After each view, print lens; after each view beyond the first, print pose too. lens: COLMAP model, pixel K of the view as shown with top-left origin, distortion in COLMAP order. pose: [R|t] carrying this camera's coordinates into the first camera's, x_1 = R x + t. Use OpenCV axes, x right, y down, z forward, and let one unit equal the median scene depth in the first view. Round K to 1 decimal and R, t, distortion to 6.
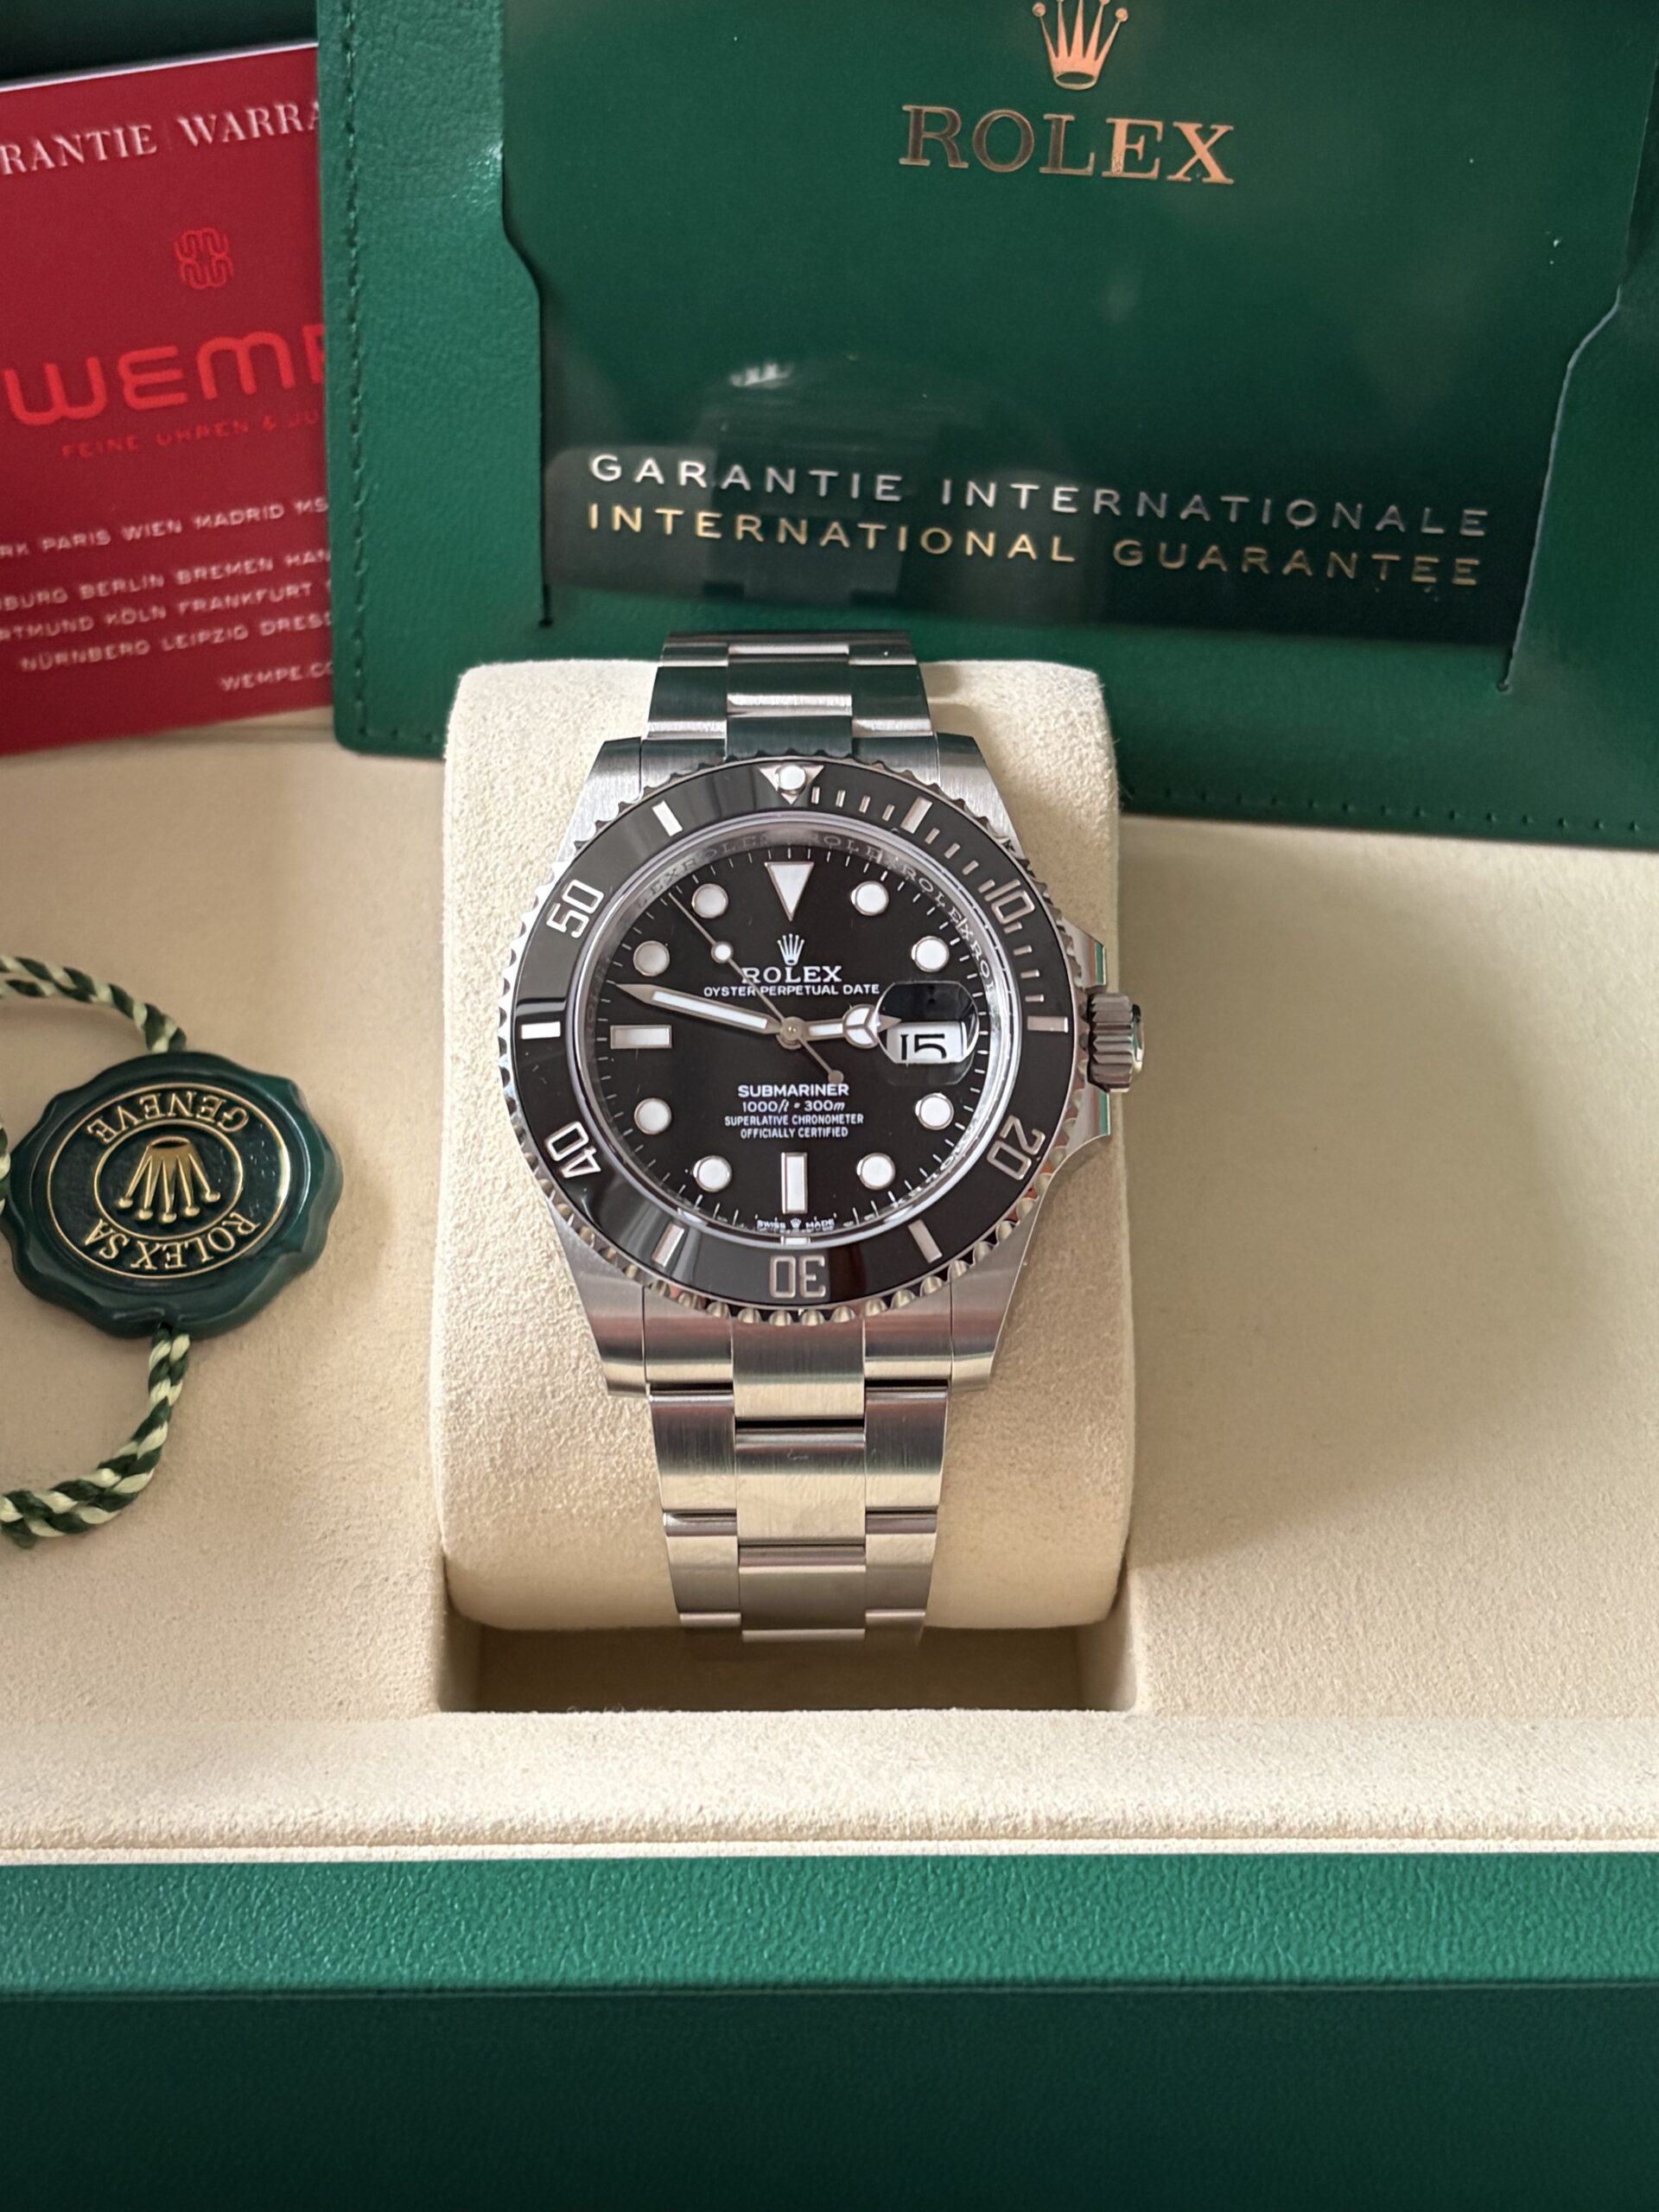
lens RADIAL K [[3240.5, 0, 815.9], [0, 3240.5, 1105.7], [0, 0, 1]] dist [0.035243, 0.000000]
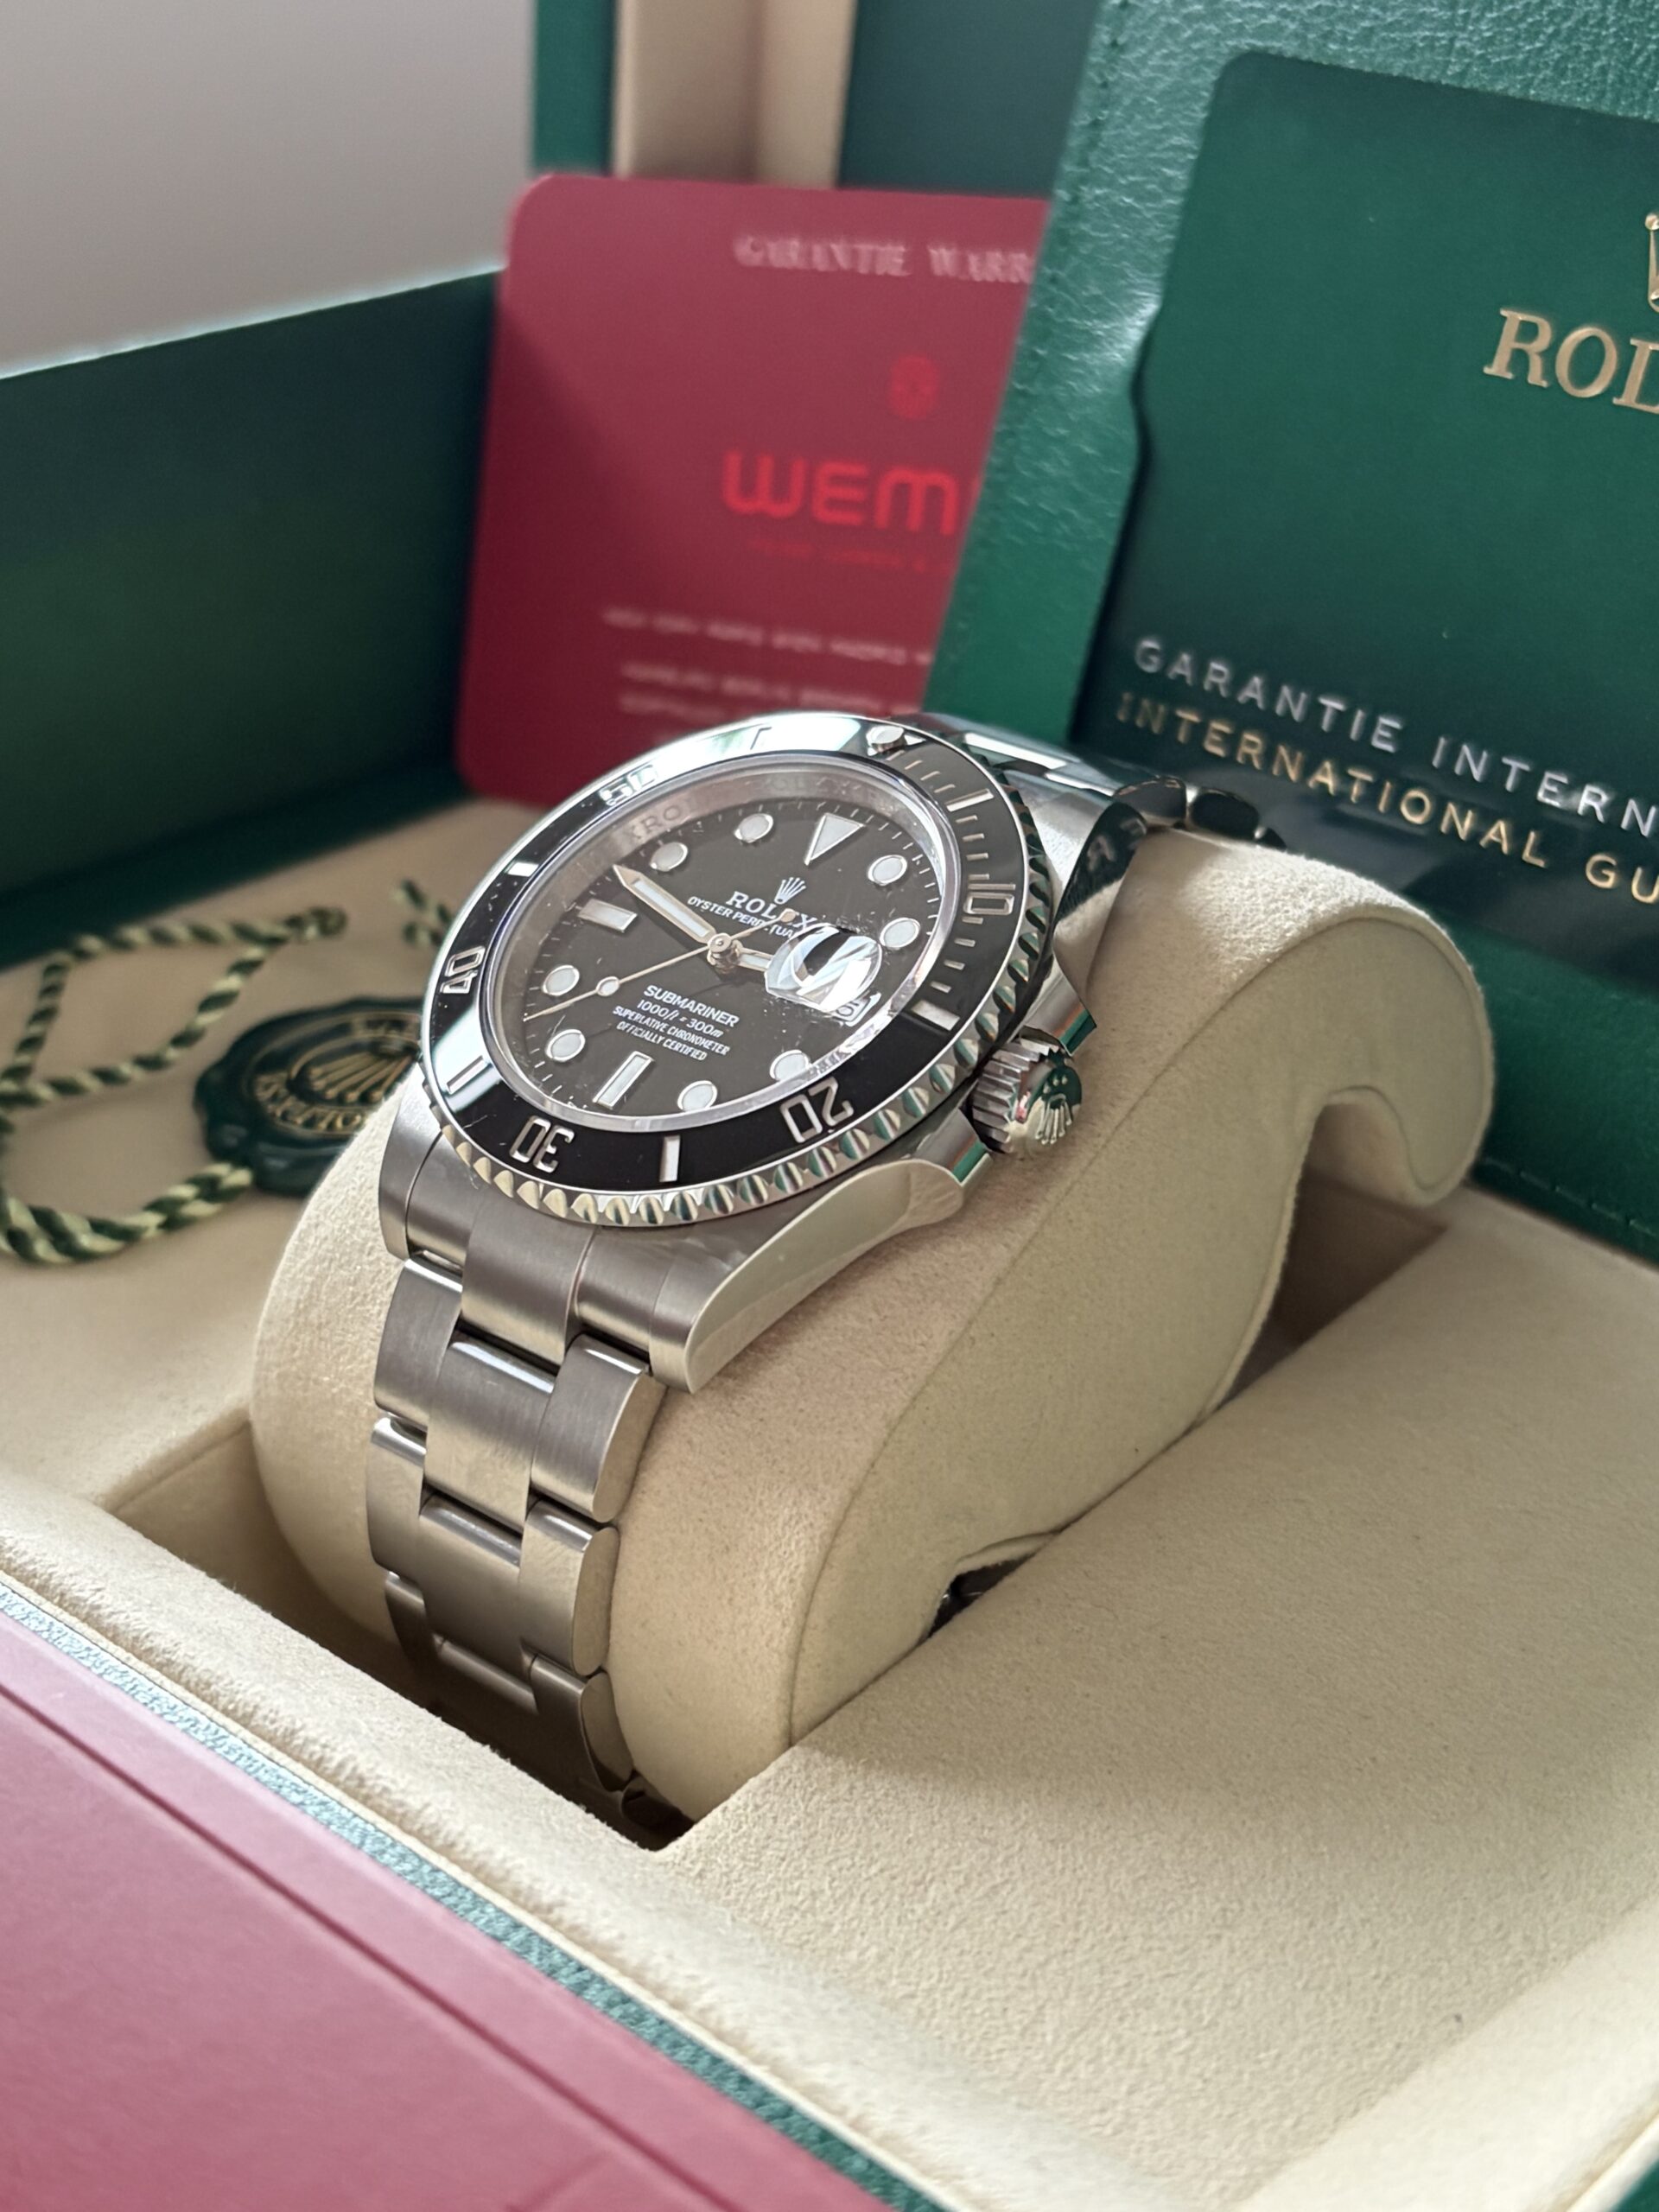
lens RADIAL K [[3240.5, 0, 841.3], [0, 3240.5, 1112.6], [0, 0, 1]] dist [0.035243, 0.000000]
pose [[0.732223, 0.291164, -0.615689, 0.538180], [-0.506285, 0.837373, -0.206112, 0.169224], [0.455549, 0.462634, 0.760556, 0.338299]]
